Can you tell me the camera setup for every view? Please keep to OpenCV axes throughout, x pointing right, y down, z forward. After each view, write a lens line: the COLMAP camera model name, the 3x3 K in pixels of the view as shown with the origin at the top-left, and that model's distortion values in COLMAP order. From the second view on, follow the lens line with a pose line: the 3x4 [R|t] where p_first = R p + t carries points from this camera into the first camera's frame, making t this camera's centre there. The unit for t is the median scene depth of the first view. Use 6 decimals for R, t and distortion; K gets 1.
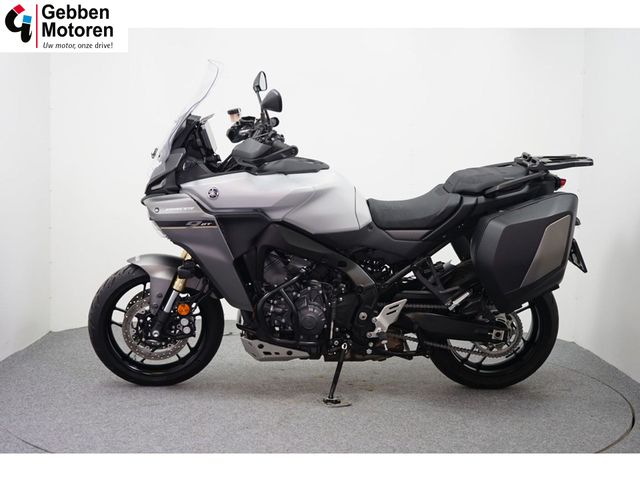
lens RADIAL K [[921.9, 0, 320.0], [0, 921.9, 240.0], [0, 0, 1]] dist [0.002331, -0.007836]
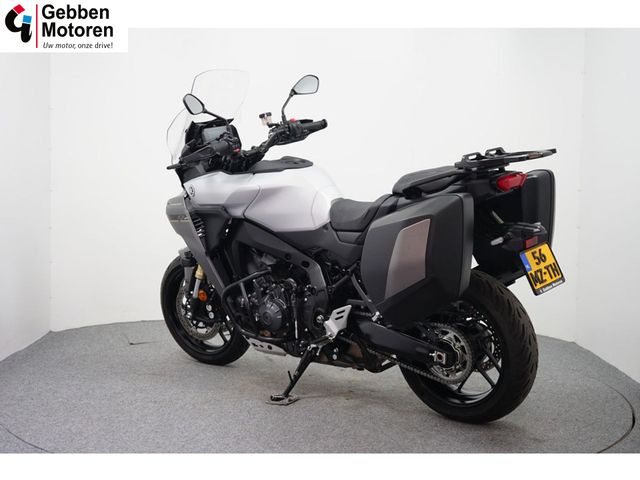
lens RADIAL K [[921.9, 0, 320.0], [0, 921.9, 240.0], [0, 0, 1]] dist [0.002331, -0.007836]
pose [[0.721025, 0.046333, -0.691358, 0.725210], [-0.057351, 0.998329, 0.007092, -0.007716], [0.690531, 0.034536, 0.722478, 0.294380]]
